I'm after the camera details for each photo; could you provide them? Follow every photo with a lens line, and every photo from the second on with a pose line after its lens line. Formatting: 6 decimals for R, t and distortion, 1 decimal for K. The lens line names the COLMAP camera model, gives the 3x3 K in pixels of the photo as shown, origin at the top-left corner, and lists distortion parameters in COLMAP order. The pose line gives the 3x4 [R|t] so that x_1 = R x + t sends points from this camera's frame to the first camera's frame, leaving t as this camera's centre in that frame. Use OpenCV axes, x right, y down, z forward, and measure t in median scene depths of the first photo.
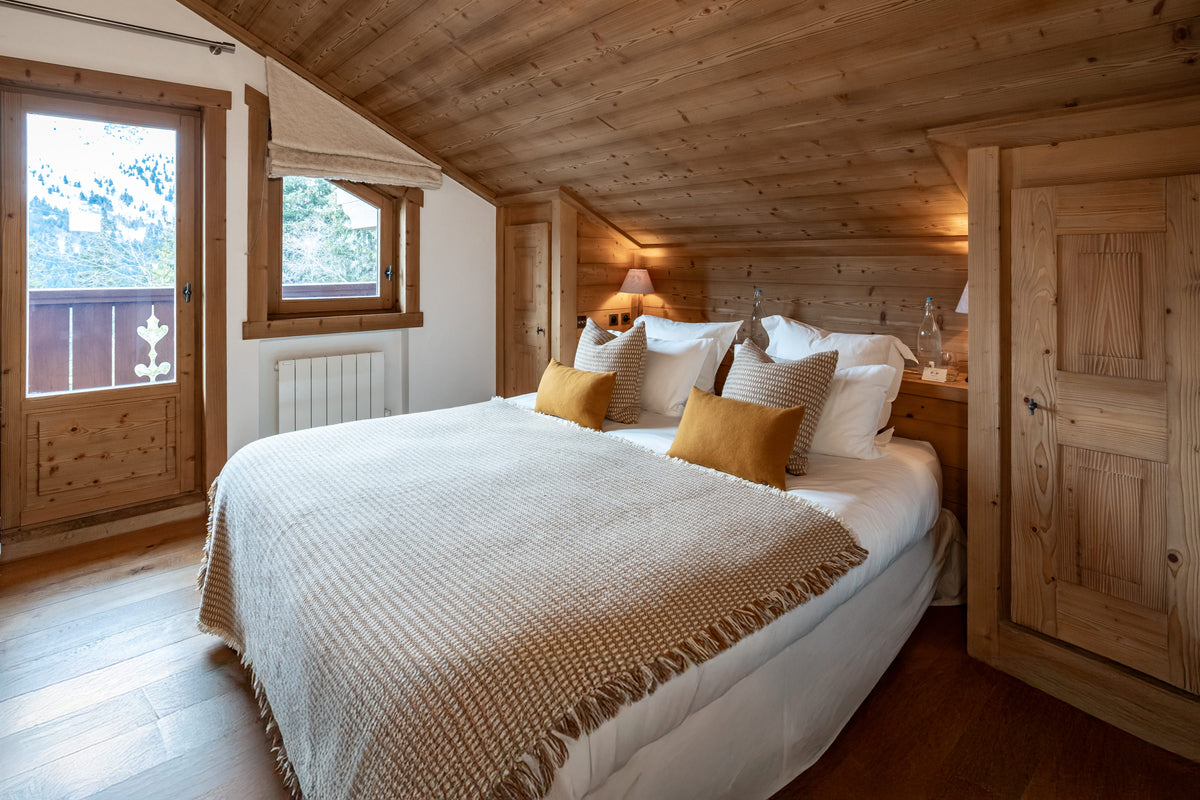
lens RADIAL K [[623.0, 0, 633.7], [0, 623.0, 258.6], [0, 0, 1]] dist [-0.002207, 0.000067]
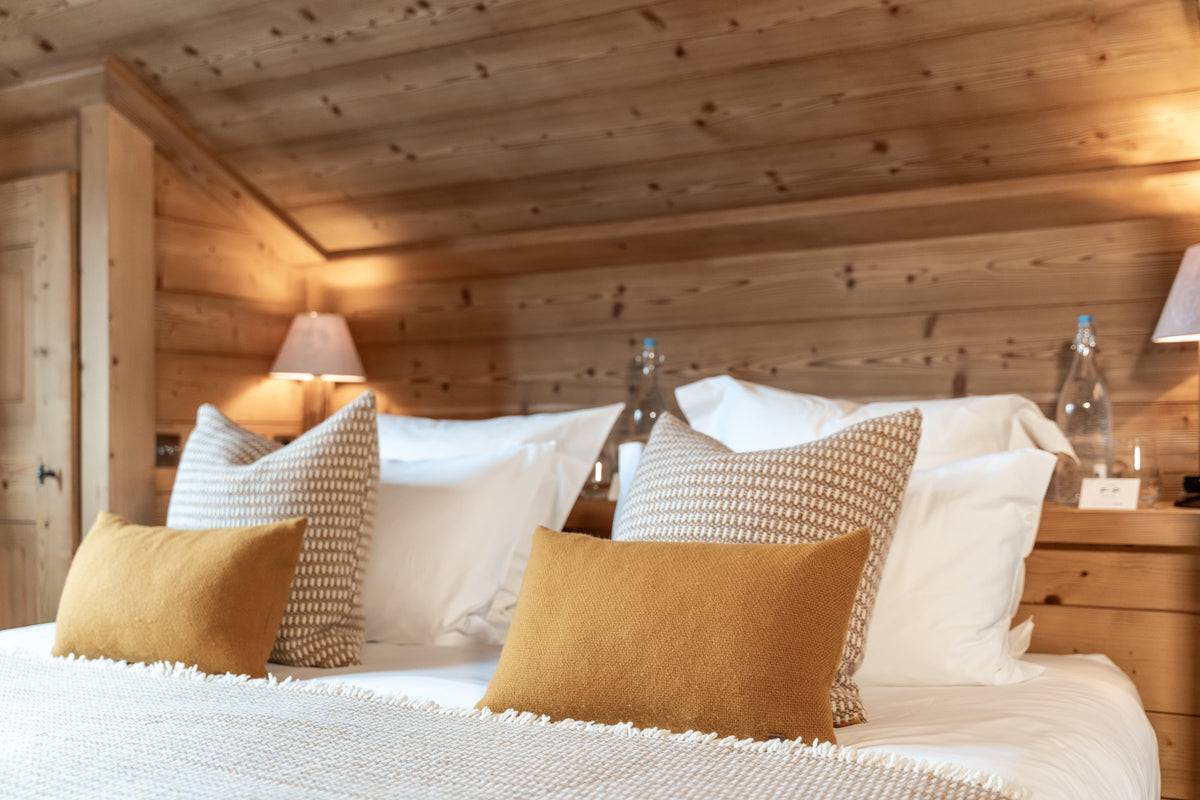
lens RADIAL K [[1399.2, 0, 600.8], [0, 1399.2, 454.9], [0, 0, 1]] dist [0.007997, 0.024606]
pose [[0.965375, -0.007895, 0.260747, -0.064531], [0.006716, 0.999963, 0.005413, 0.125542], [-0.260780, -0.003474, 0.965392, 0.163021]]
